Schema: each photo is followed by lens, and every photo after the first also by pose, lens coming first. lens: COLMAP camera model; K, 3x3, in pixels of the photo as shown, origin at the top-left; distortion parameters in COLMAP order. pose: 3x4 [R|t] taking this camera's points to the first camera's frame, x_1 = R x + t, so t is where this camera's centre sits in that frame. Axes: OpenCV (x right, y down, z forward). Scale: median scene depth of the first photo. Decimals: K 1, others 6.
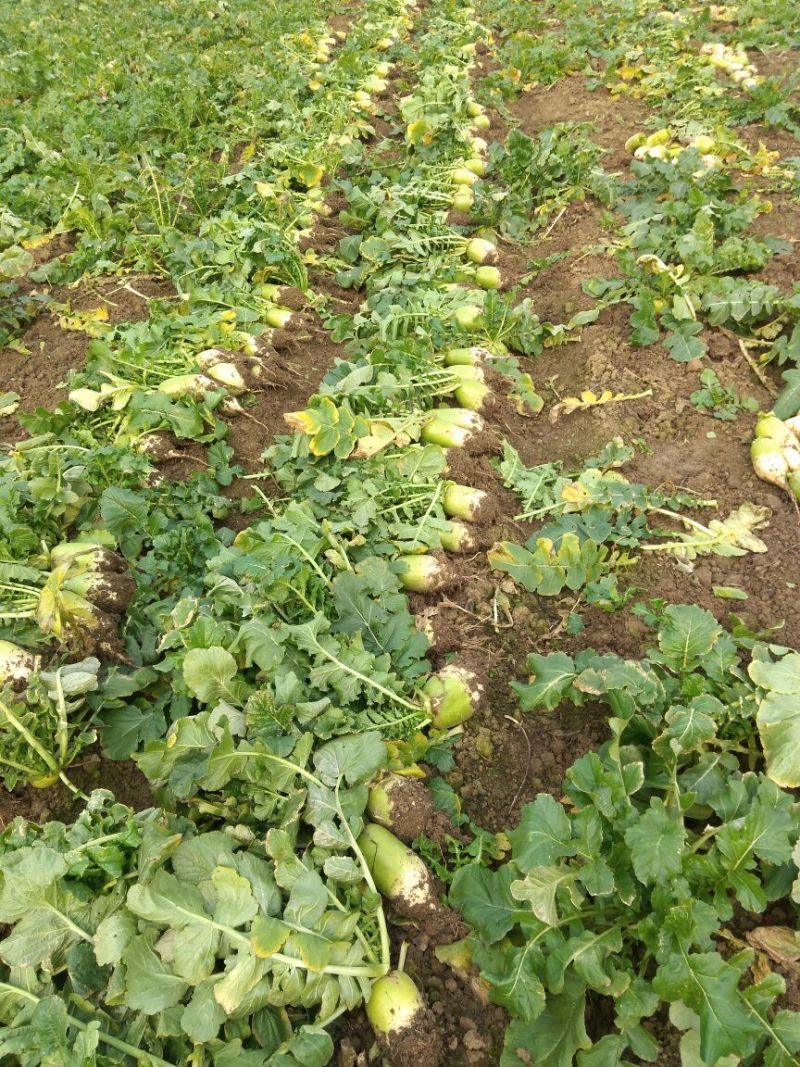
lens RADIAL K [[831.6, 0, 400.0], [0, 831.6, 533.5], [0, 0, 1]] dist [0.082264, -0.118210]
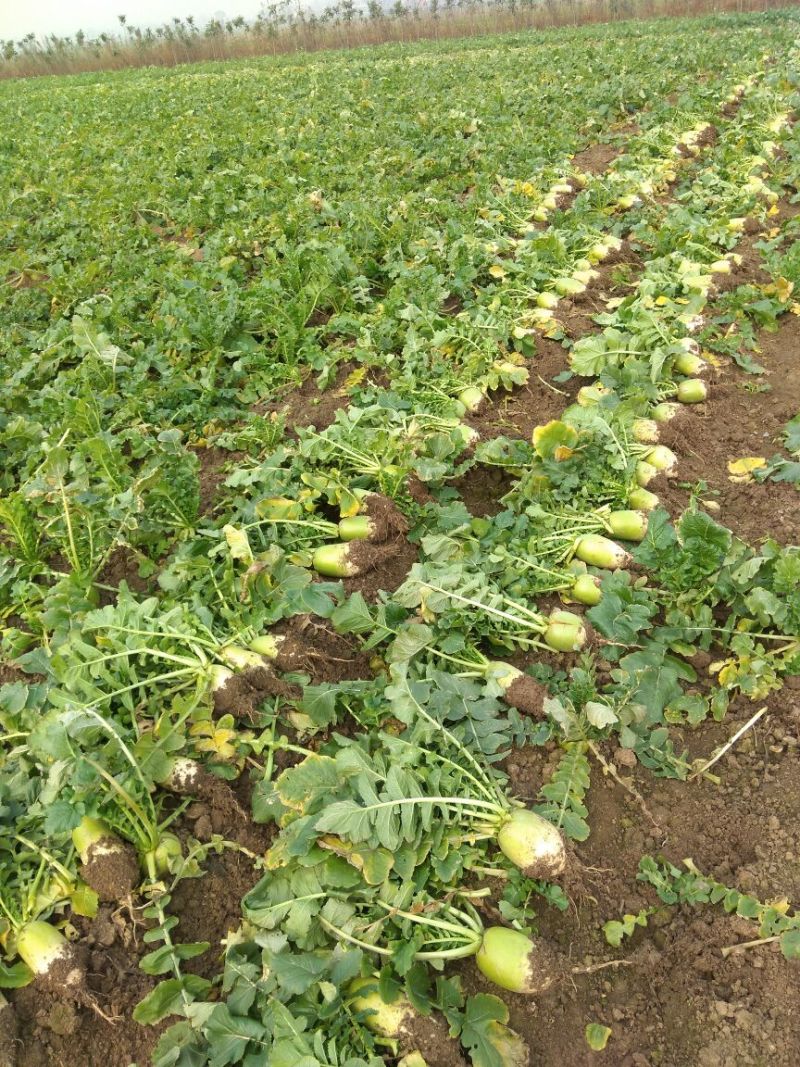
lens RADIAL K [[831.6, 0, 400.0], [0, 831.6, 533.5], [0, 0, 1]] dist [0.082264, -0.118210]
pose [[0.942832, 0.185840, -0.276644, 0.069753], [-0.204972, 0.977881, -0.041658, -0.259356], [0.262783, 0.095981, 0.960069, 0.288261]]
